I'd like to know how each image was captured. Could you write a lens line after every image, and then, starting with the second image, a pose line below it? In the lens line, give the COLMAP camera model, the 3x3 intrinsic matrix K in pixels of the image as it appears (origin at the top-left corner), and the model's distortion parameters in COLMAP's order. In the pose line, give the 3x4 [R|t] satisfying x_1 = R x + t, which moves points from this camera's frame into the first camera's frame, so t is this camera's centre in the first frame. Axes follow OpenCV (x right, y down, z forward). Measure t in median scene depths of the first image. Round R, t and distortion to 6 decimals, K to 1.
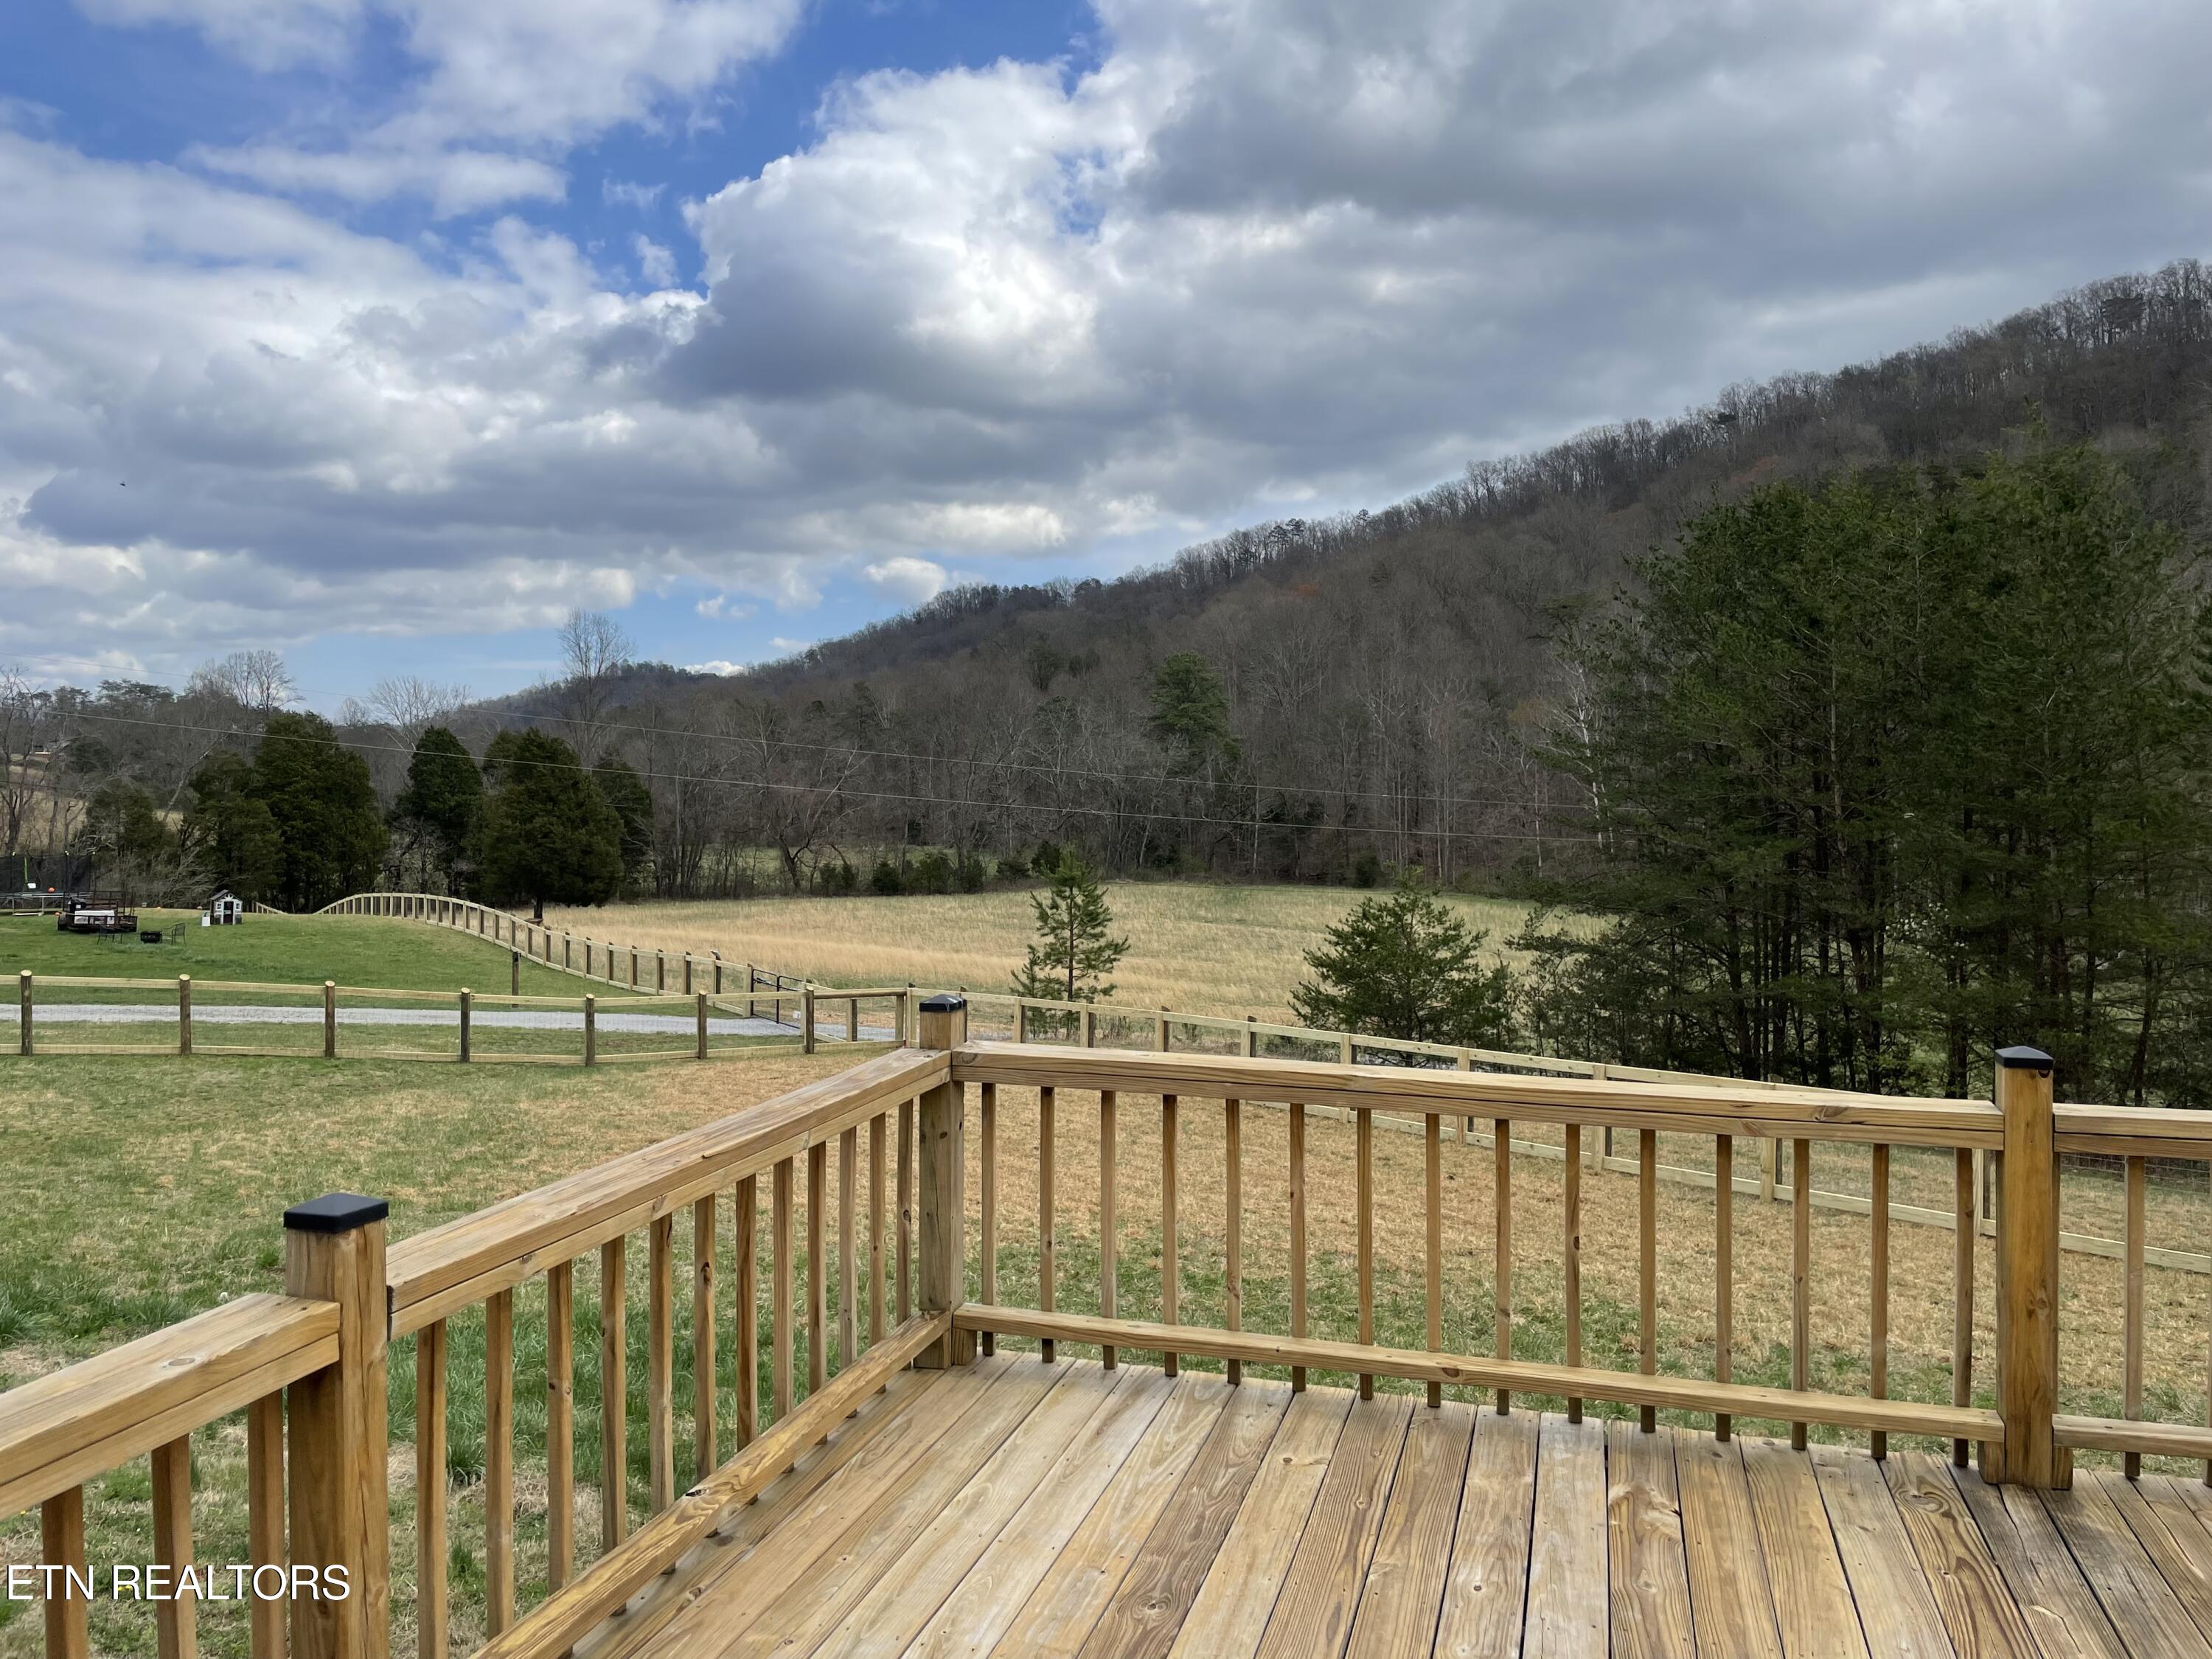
lens RADIAL K [[1647.7, 0, 1101.3], [0, 1647.7, 801.0], [0, 0, 1]] dist [0.079152, -0.104709]
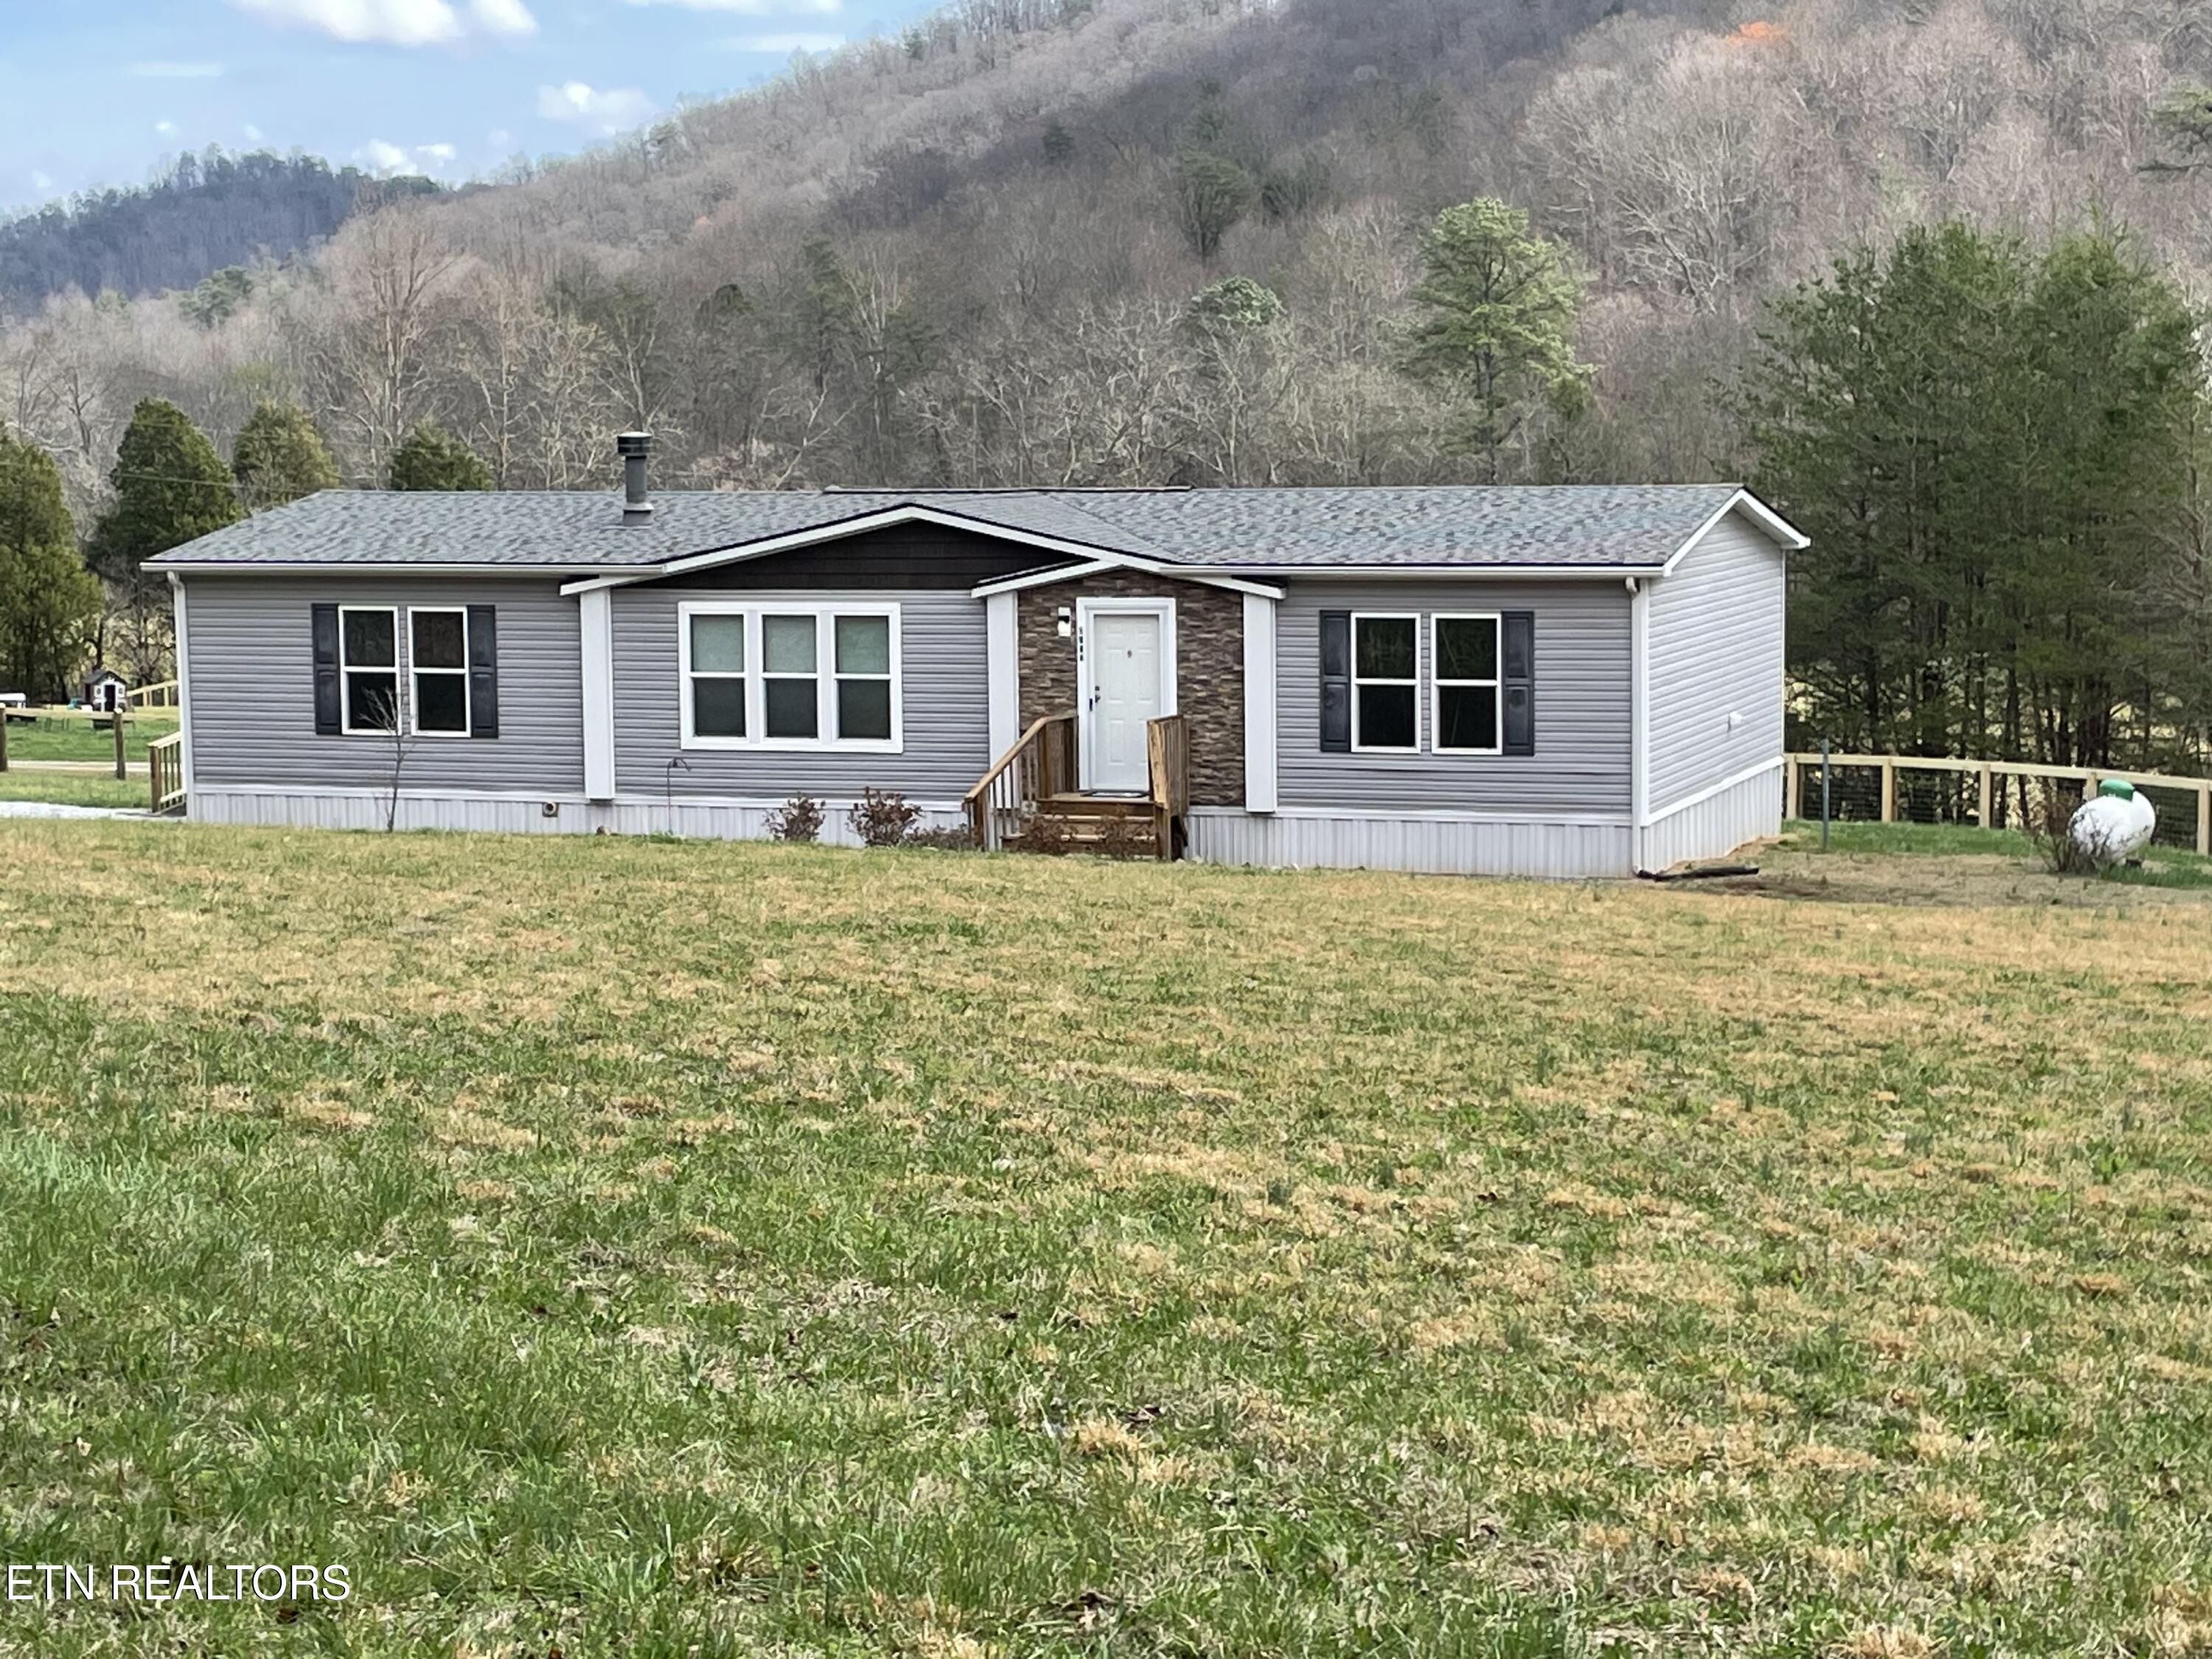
lens RADIAL K [[4100.5, 0, 1130.6], [0, 4100.5, 824.2], [0, 0, 1]] dist [0.117439, 0.000000]
pose [[0.998253, -0.009305, -0.058339, 0.019799], [0.014275, 0.996247, 0.085373, -0.012173], [0.057326, -0.086056, 0.994640, -0.367478]]
